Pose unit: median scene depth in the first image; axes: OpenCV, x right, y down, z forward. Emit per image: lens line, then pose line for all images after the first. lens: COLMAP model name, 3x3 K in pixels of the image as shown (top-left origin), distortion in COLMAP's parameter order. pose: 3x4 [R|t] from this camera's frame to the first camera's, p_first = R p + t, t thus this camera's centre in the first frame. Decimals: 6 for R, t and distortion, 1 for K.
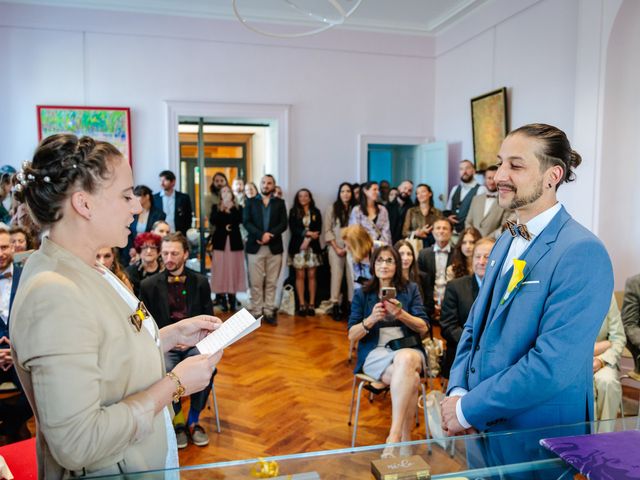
lens RADIAL K [[592.4, 0, 320.0], [0, 592.4, 240.0], [0, 0, 1]] dist [-0.017689, 0.022140]
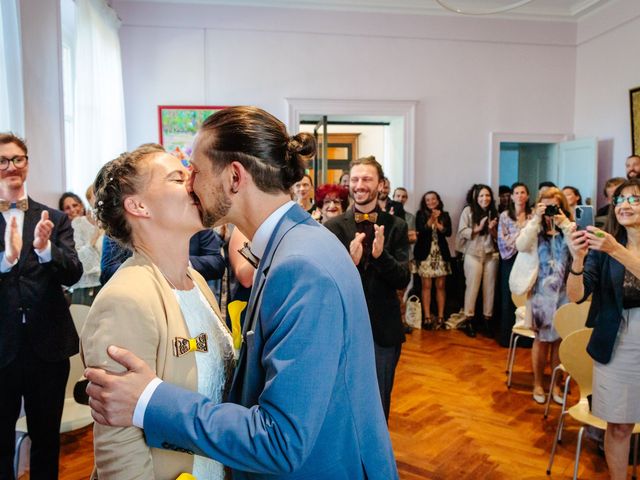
lens RADIAL K [[592.4, 0, 320.0], [0, 592.4, 240.0], [0, 0, 1]] dist [-0.017689, 0.022140]
pose [[0.992325, 0.009006, -0.123327, -0.087537], [-0.009423, 0.999952, -0.002801, -0.006895], [0.123296, 0.003941, 0.992362, 0.064865]]
